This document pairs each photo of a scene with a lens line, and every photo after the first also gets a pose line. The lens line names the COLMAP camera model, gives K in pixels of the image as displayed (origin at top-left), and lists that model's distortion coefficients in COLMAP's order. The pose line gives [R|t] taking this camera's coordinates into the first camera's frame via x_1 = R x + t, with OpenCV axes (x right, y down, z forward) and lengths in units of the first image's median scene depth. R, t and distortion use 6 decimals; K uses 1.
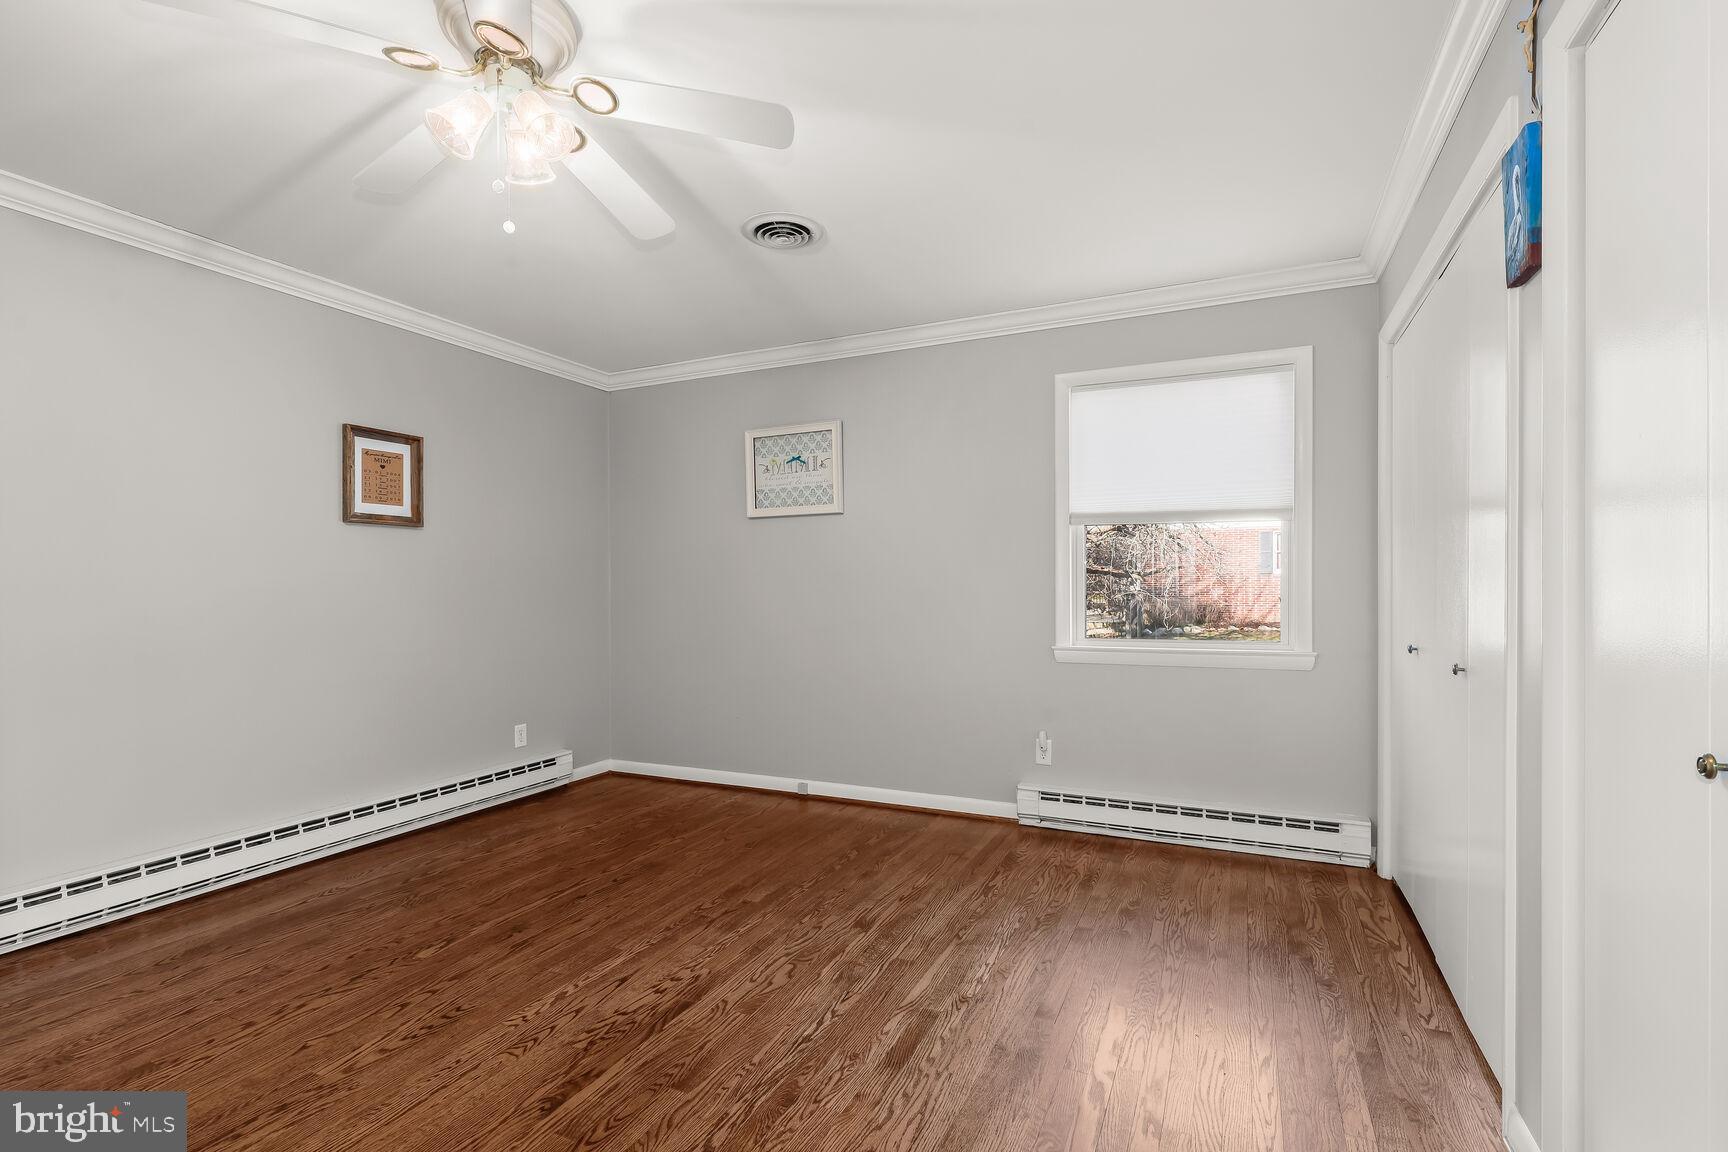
lens RADIAL K [[786.2, 0, 862.4], [0, 786.2, 587.9], [0, 0, 1]] dist [0.001606, -0.000219]
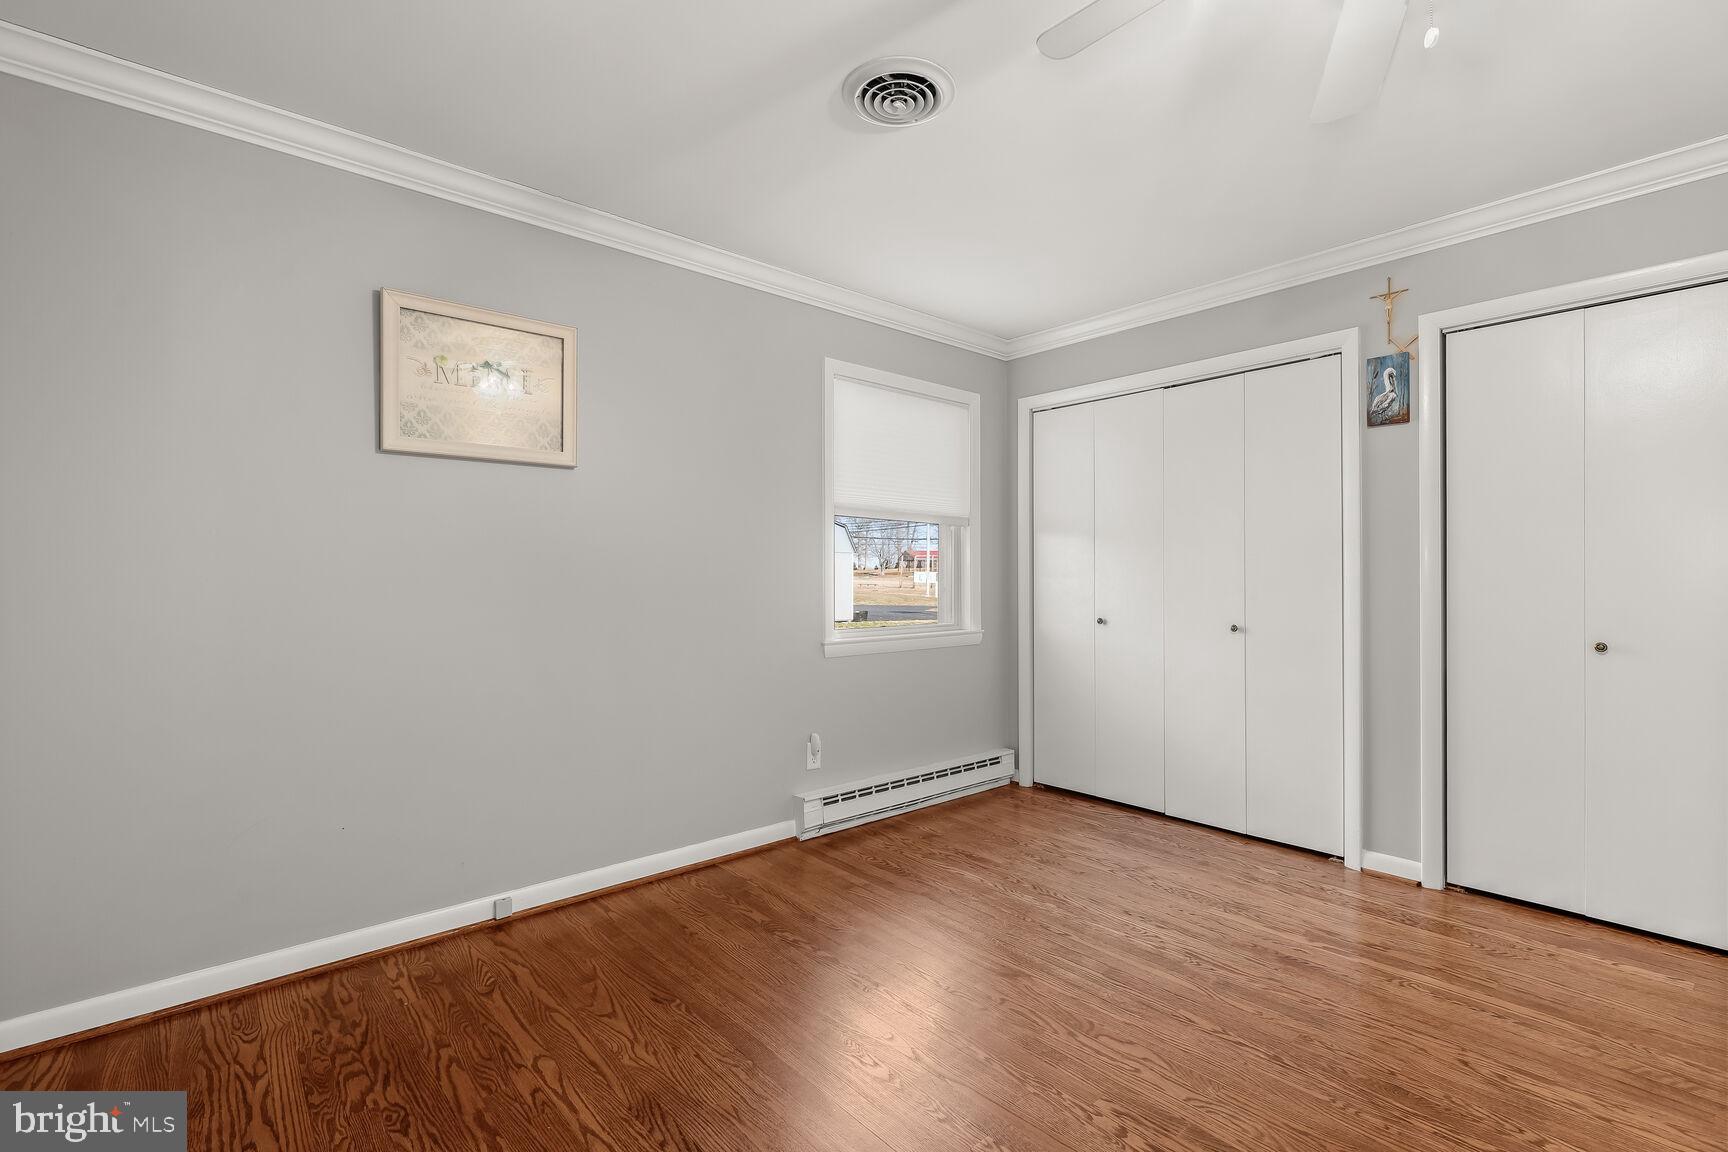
lens RADIAL K [[786.2, 0, 865.3], [0, 786.2, 571.6], [0, 0, 1]] dist [0.001606, -0.000219]
pose [[0.398574, 0.012508, 0.917051, -0.613821], [0.000434, 0.999904, -0.013827, 0.002937], [-0.917136, 0.005909, 0.398531, 0.579325]]
